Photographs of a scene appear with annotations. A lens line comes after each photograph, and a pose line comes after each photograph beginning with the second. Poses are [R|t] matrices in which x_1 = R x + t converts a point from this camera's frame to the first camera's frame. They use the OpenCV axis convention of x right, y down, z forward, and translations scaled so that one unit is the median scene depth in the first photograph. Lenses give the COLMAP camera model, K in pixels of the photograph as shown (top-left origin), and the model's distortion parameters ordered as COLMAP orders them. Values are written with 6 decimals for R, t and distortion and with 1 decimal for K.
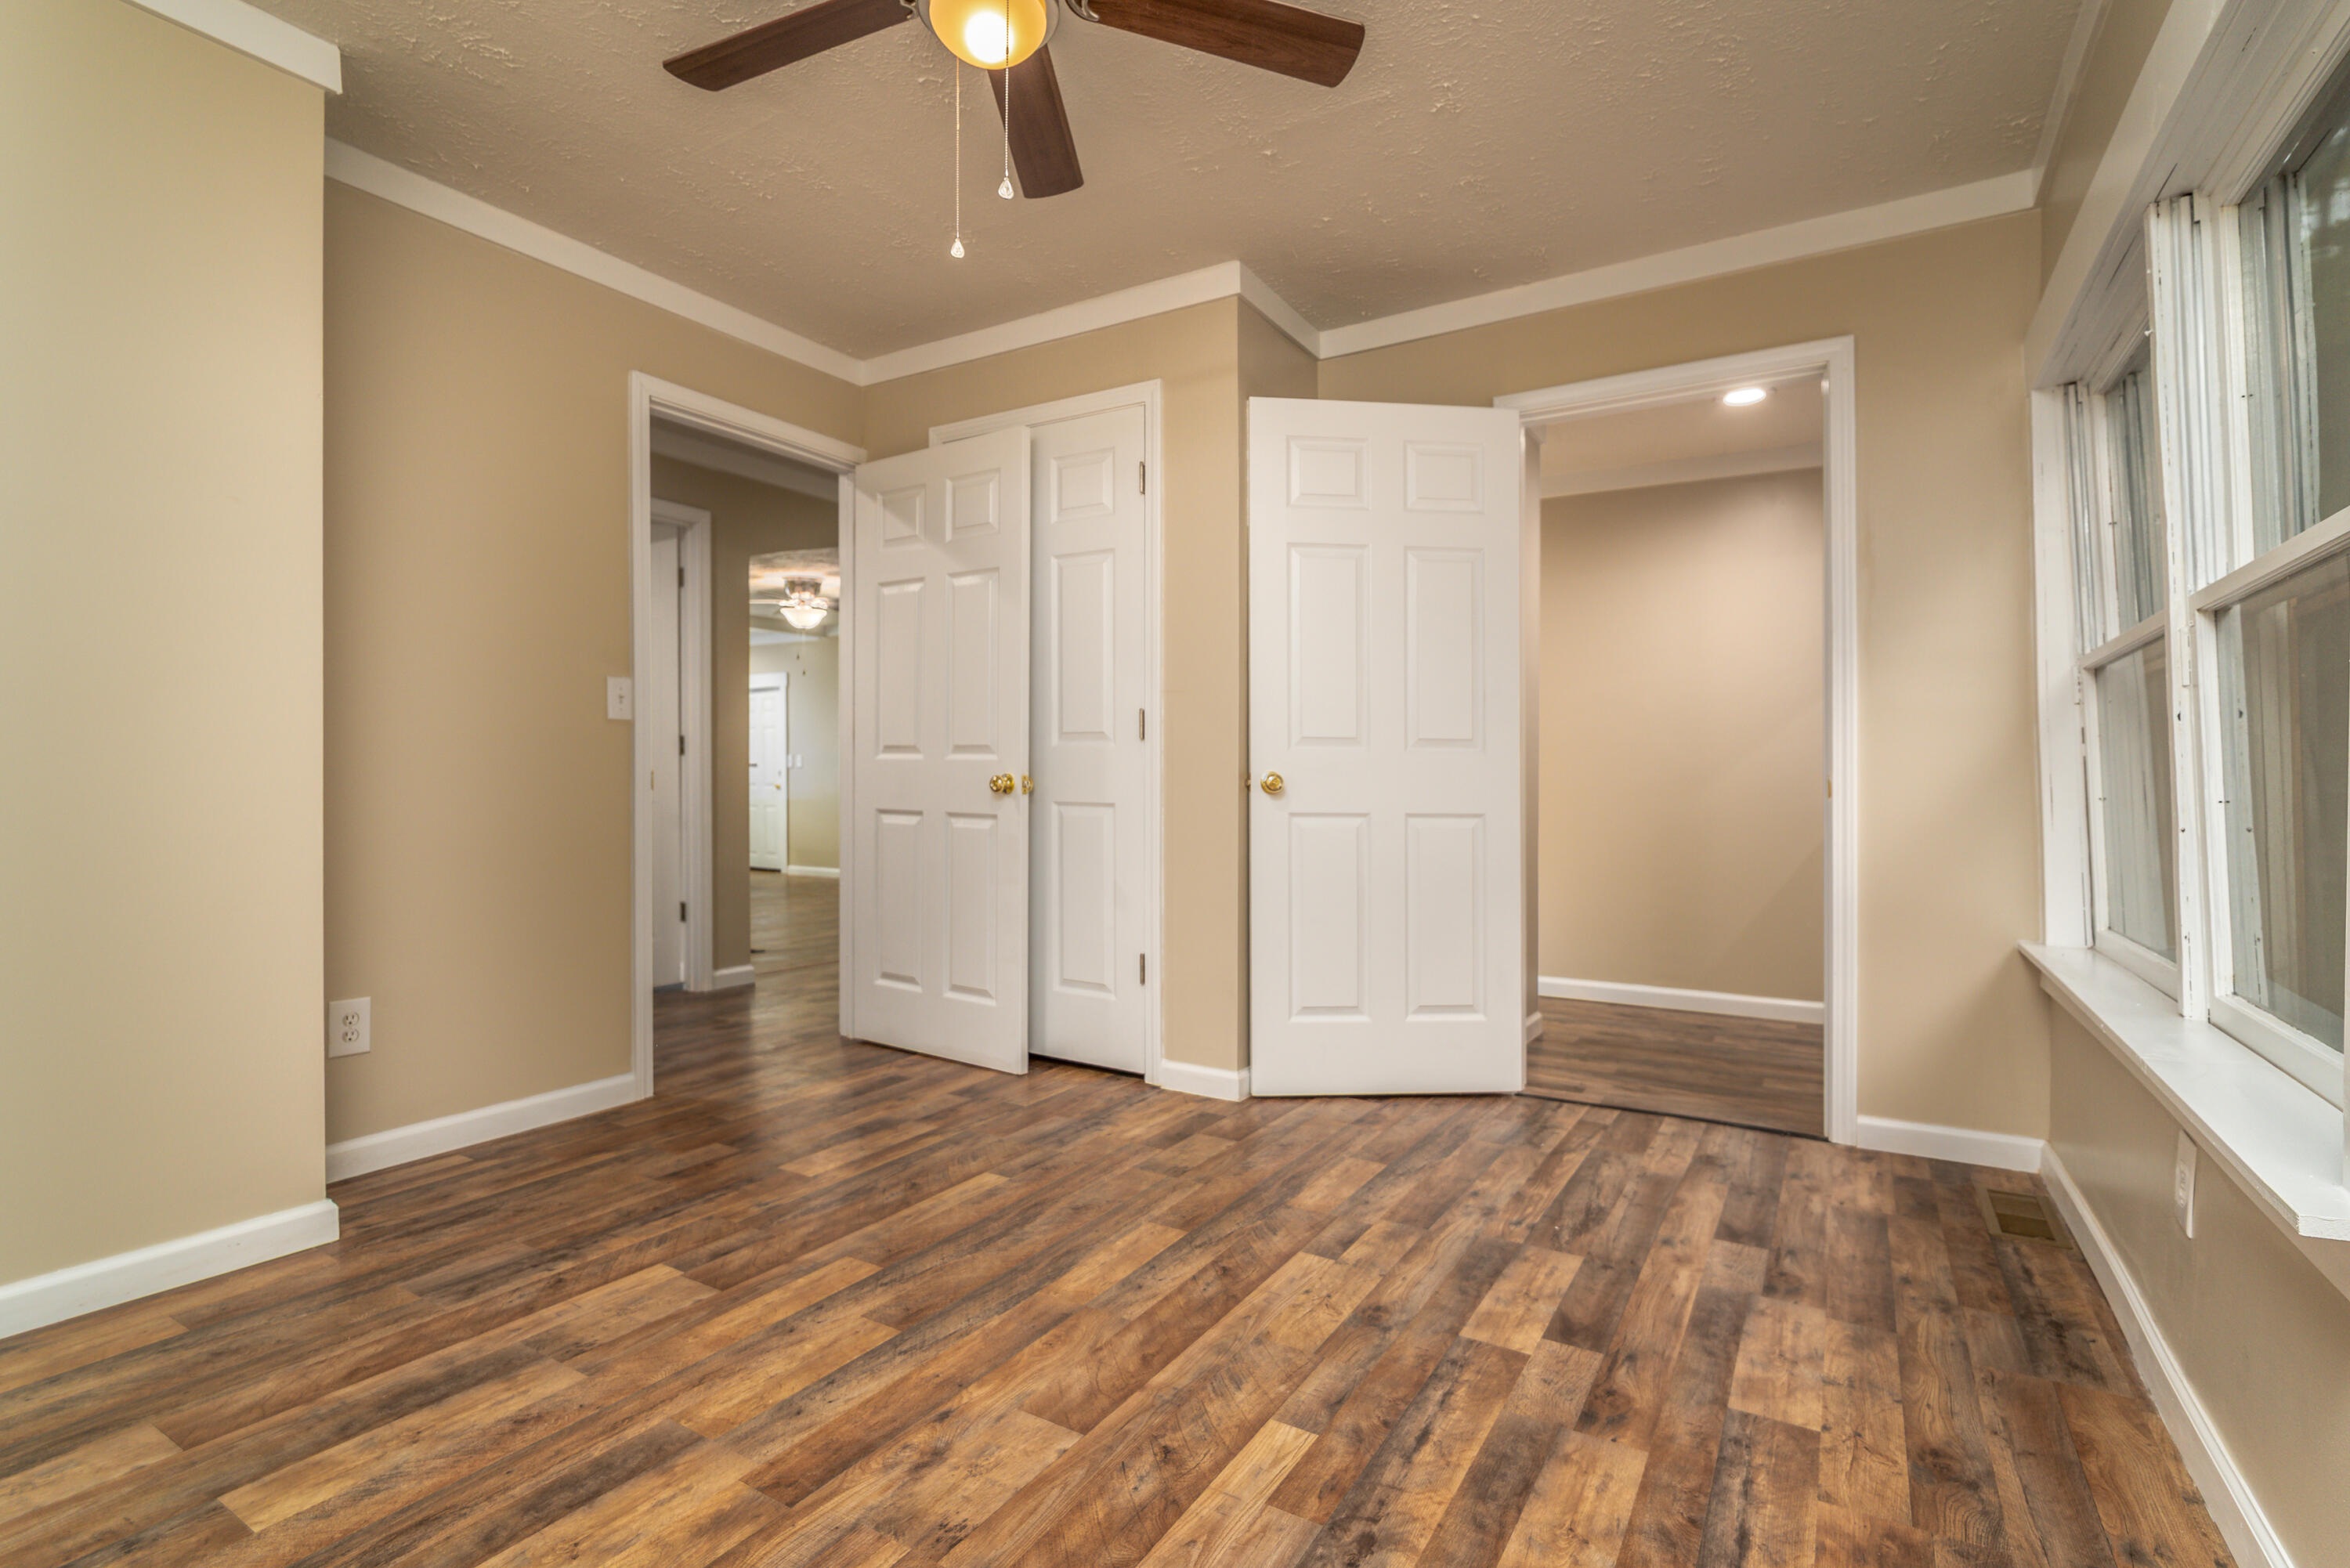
lens RADIAL K [[1098.9, 0, 1178.2], [0, 1098.9, 775.0], [0, 0, 1]] dist [-0.003952, -0.001947]
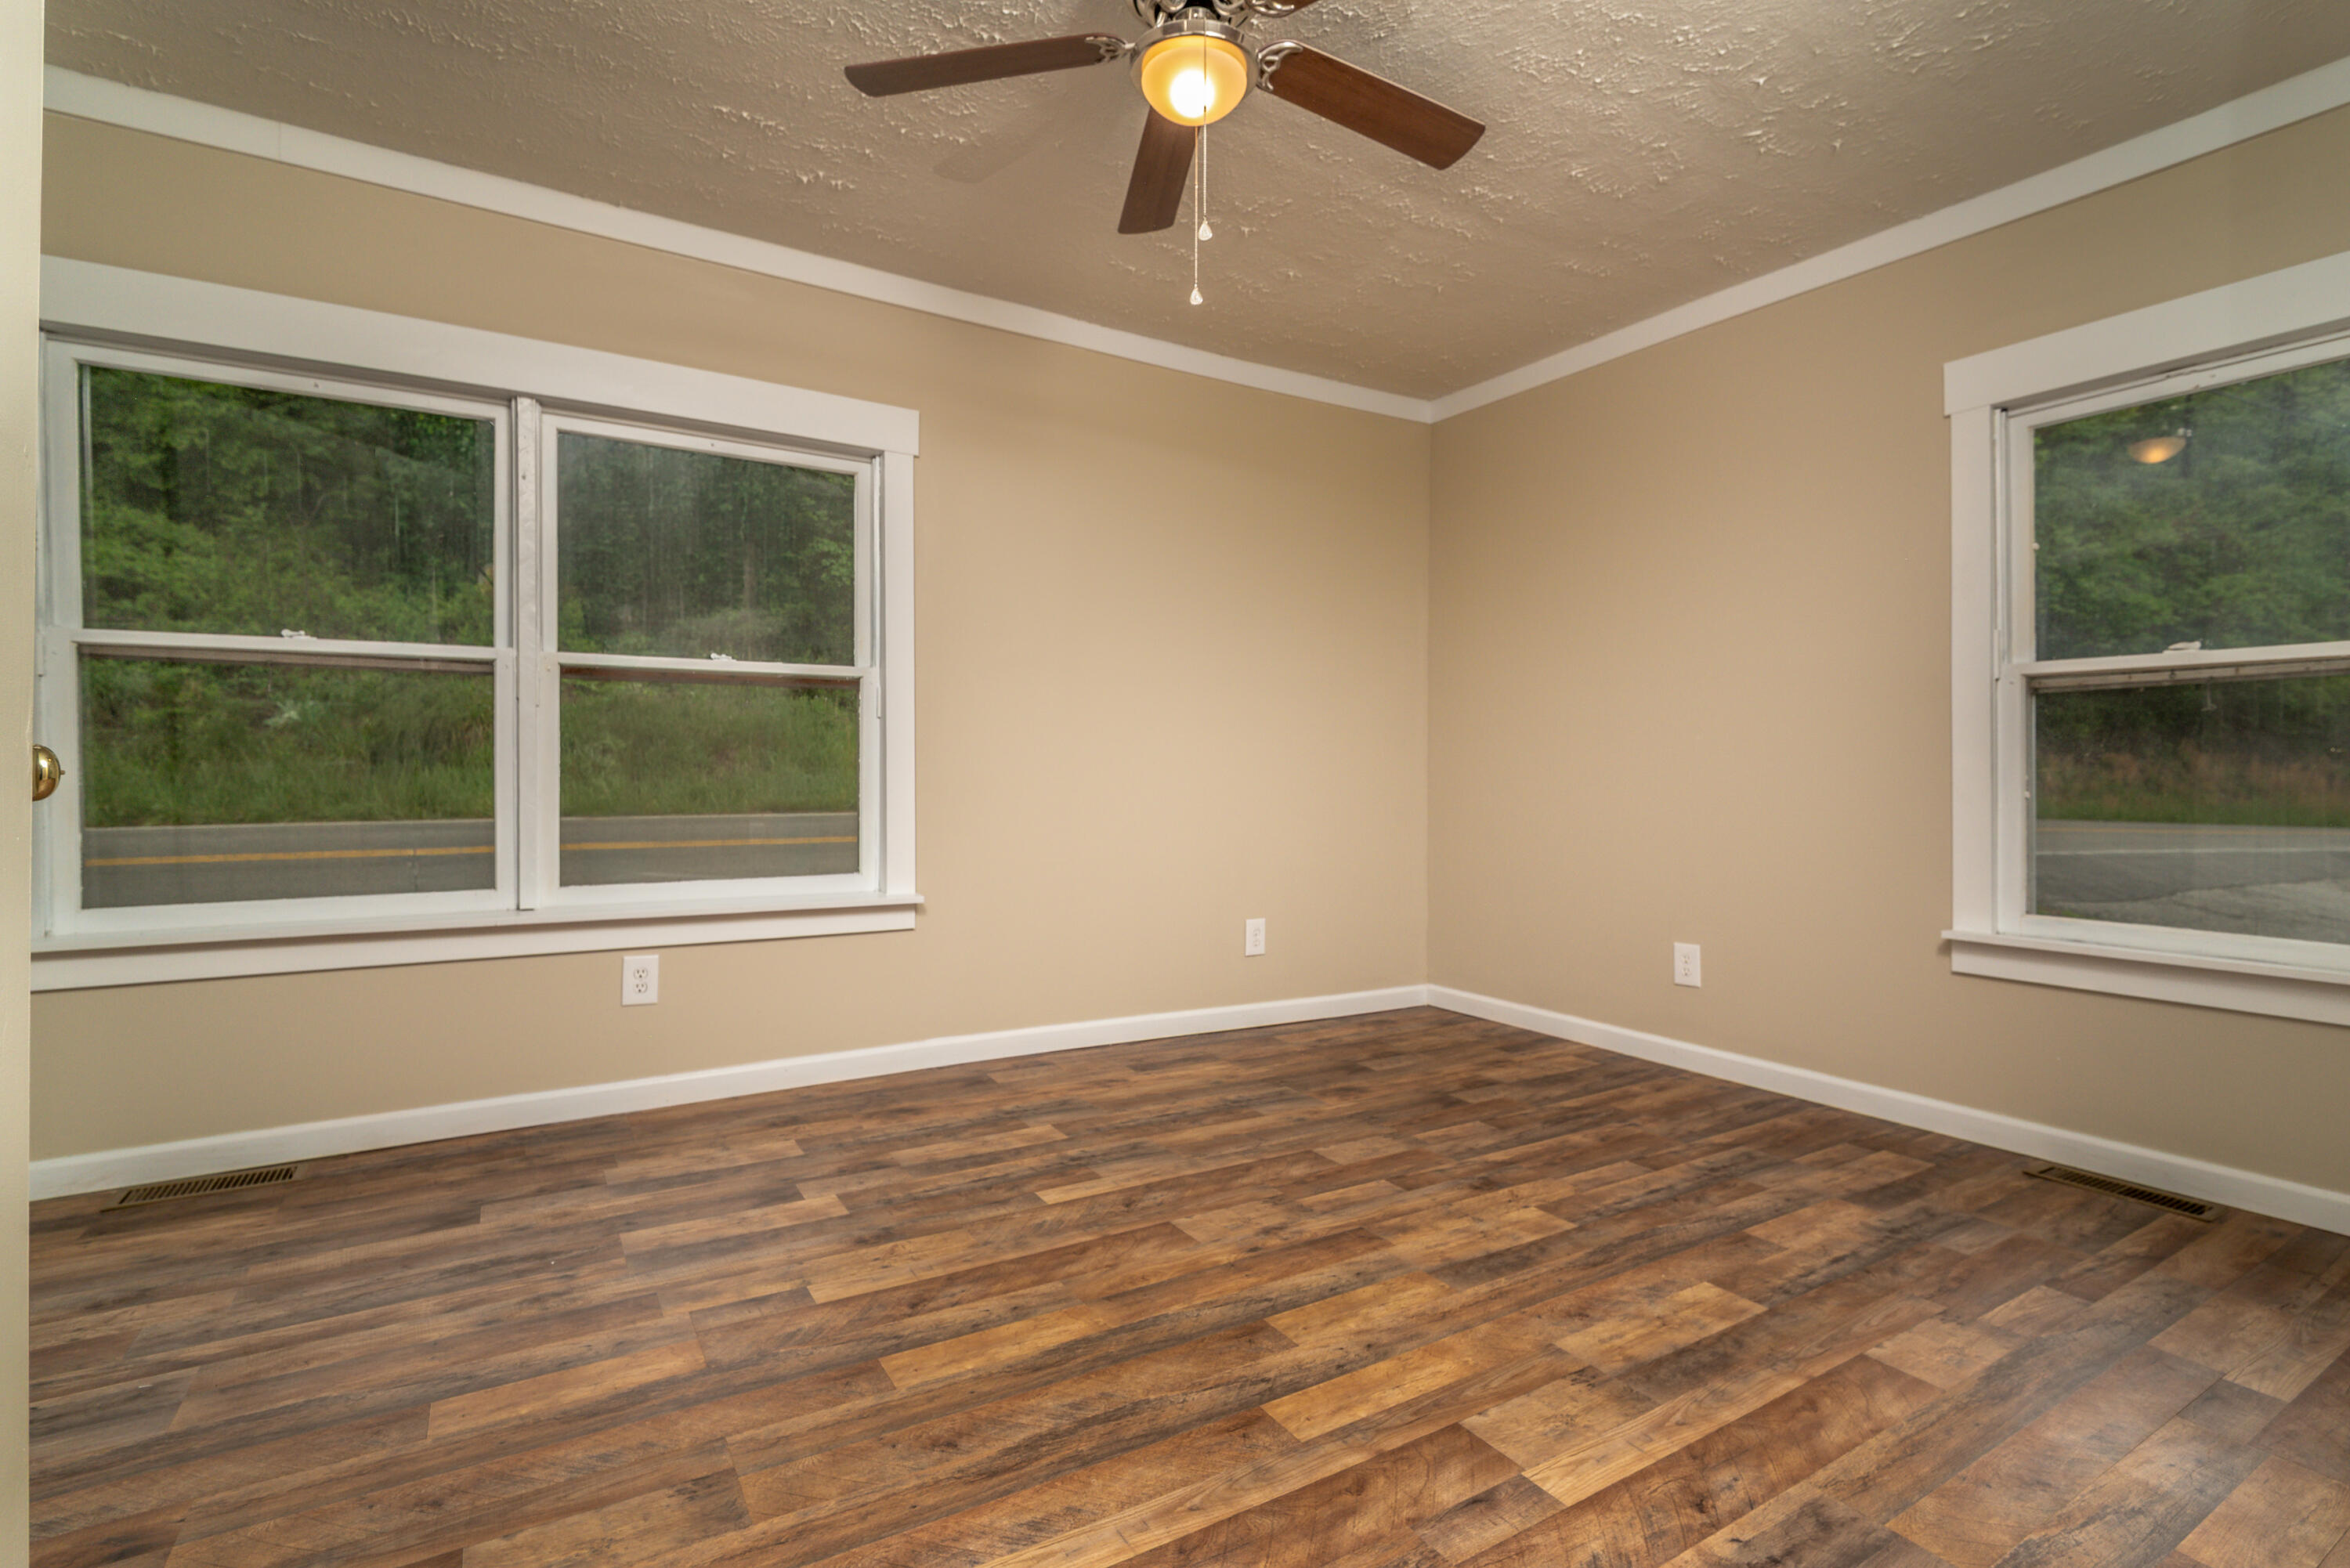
lens RADIAL K [[1110.0, 0, 1180.9], [0, 1110.0, 755.0], [0, 0, 1]] dist [-0.003544, -0.000793]
pose [[-0.891503, -0.007474, 0.452953, -0.597877], [-0.015449, 0.999784, -0.013909, 0.002076], [-0.452751, -0.019397, -0.891426, 1.817239]]
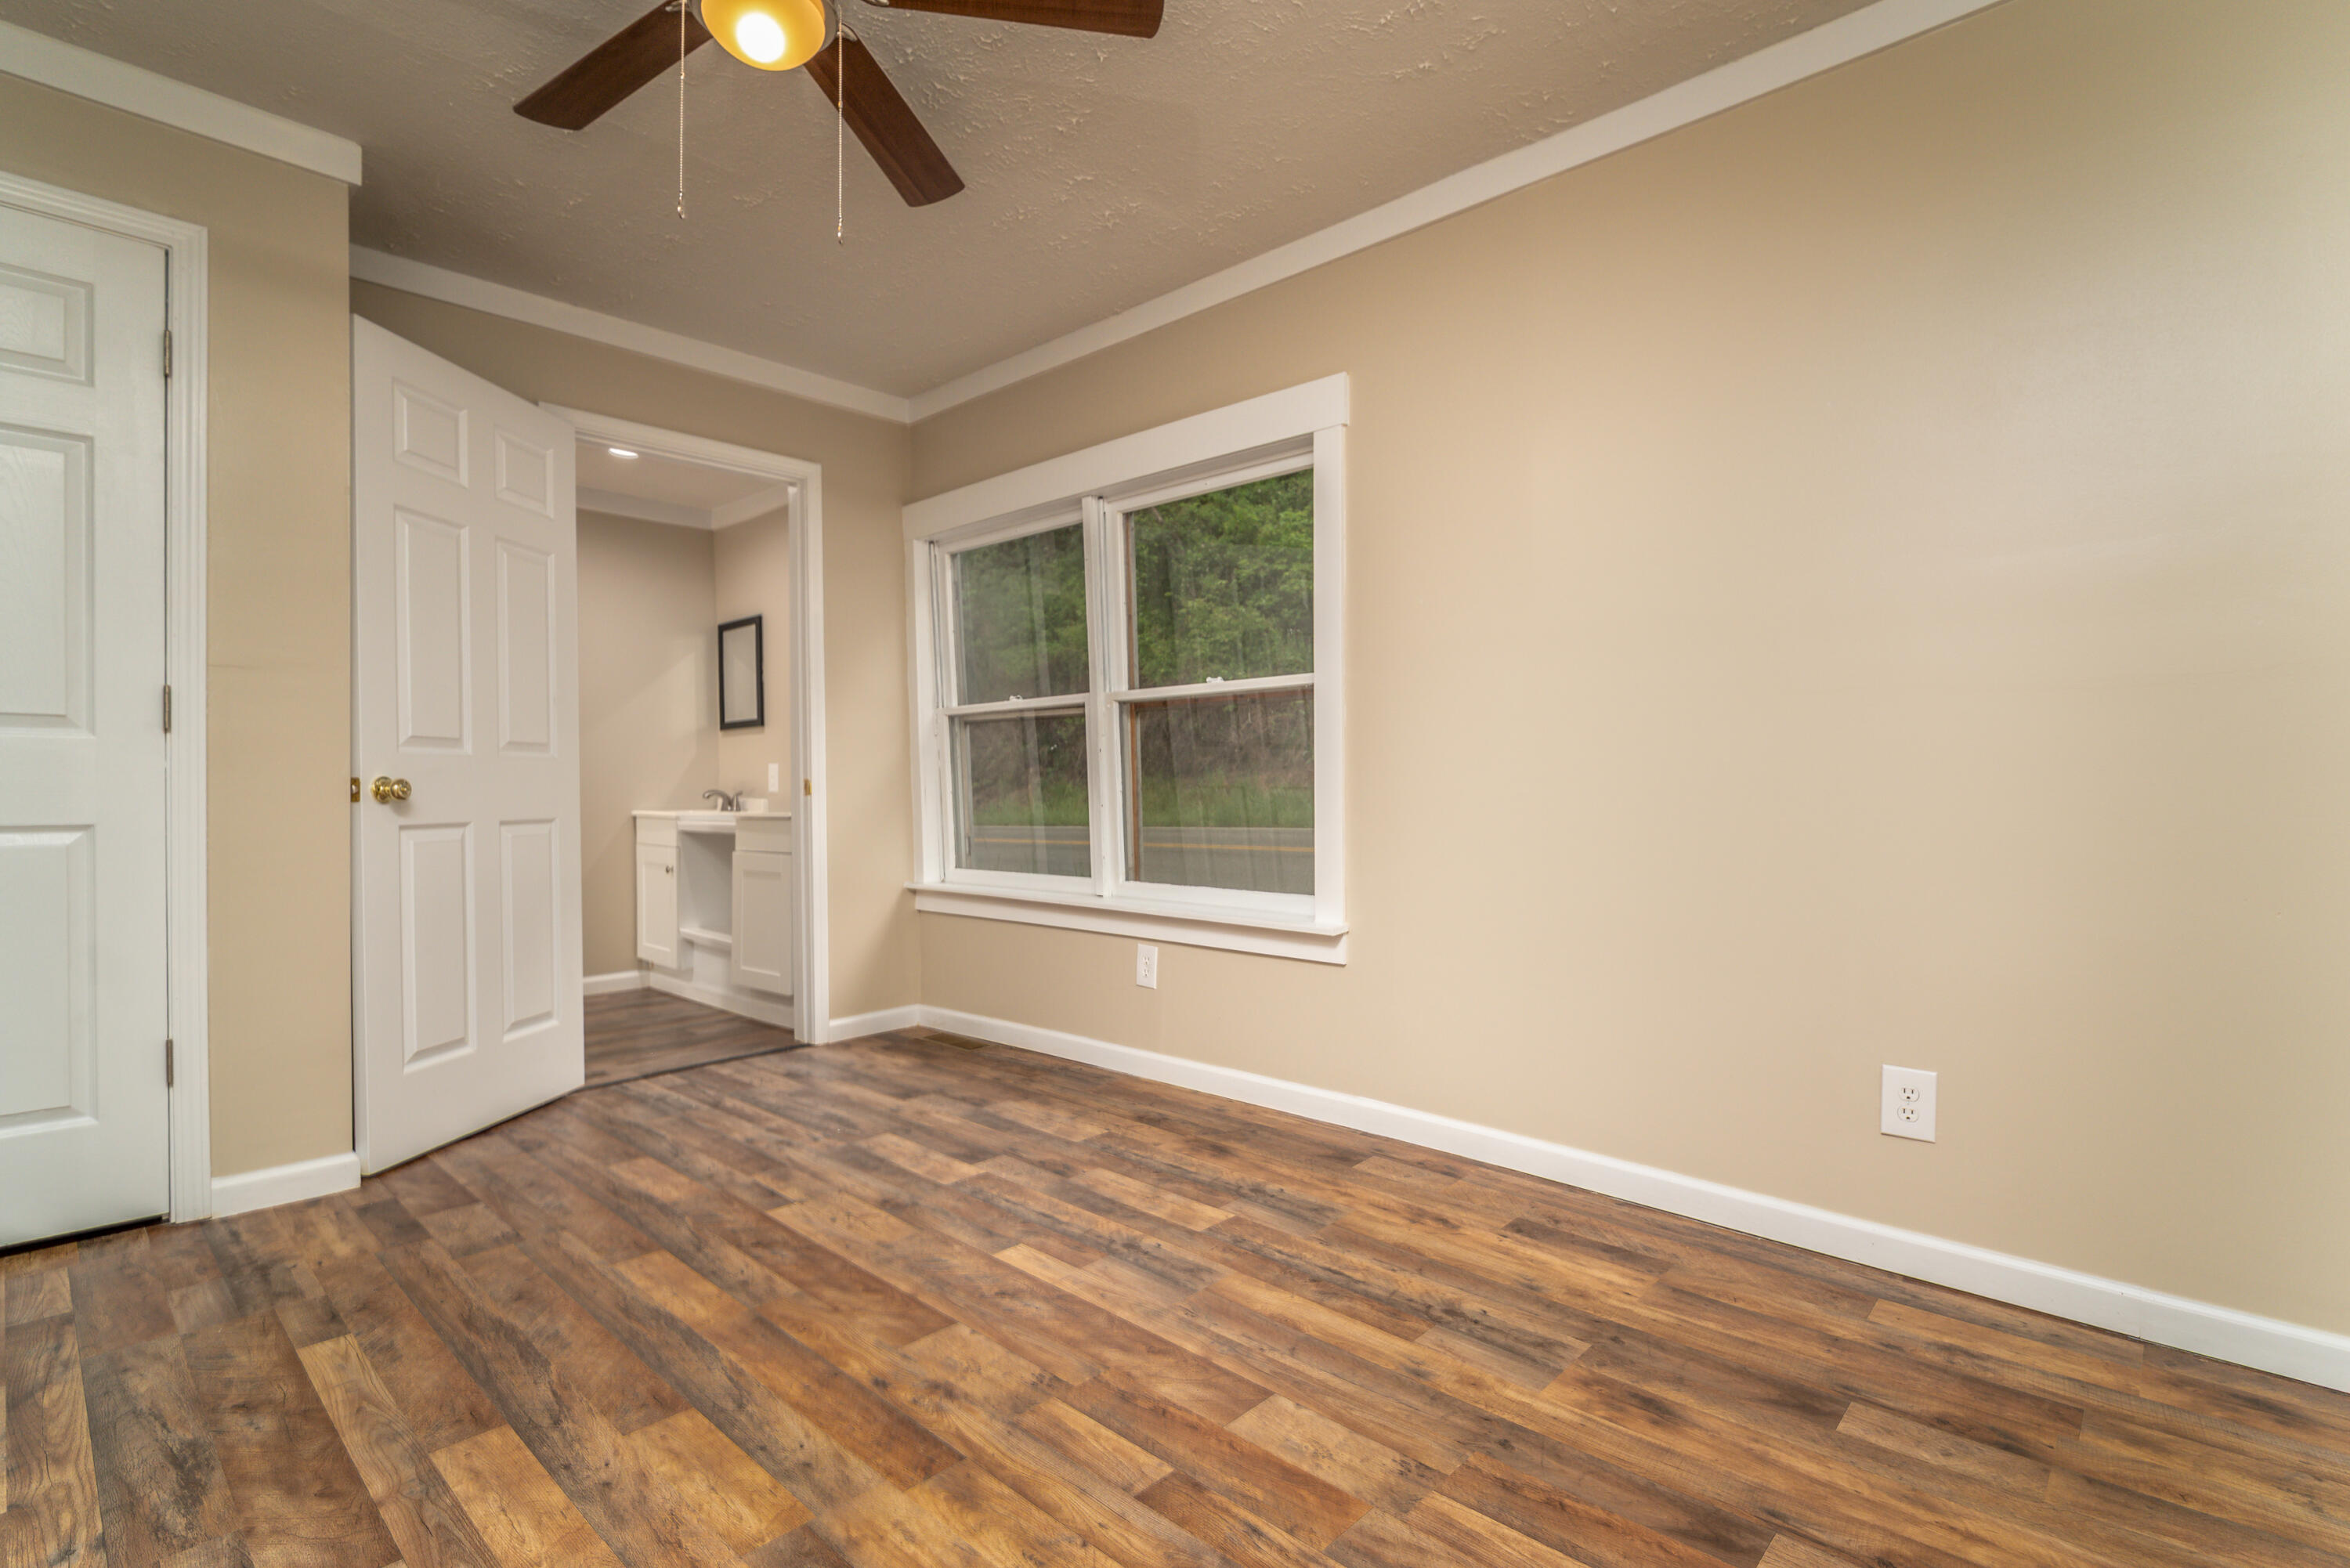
lens RADIAL K [[1109.1, 0, 1156.2], [0, 1109.1, 791.4], [0, 0, 1]] dist [-0.006197, -0.001206]
pose [[0.213554, -0.015605, 0.976807, -0.966635], [0.002971, 0.999878, 0.015324, -0.006064], [-0.976927, -0.000370, 0.213575, 0.409544]]
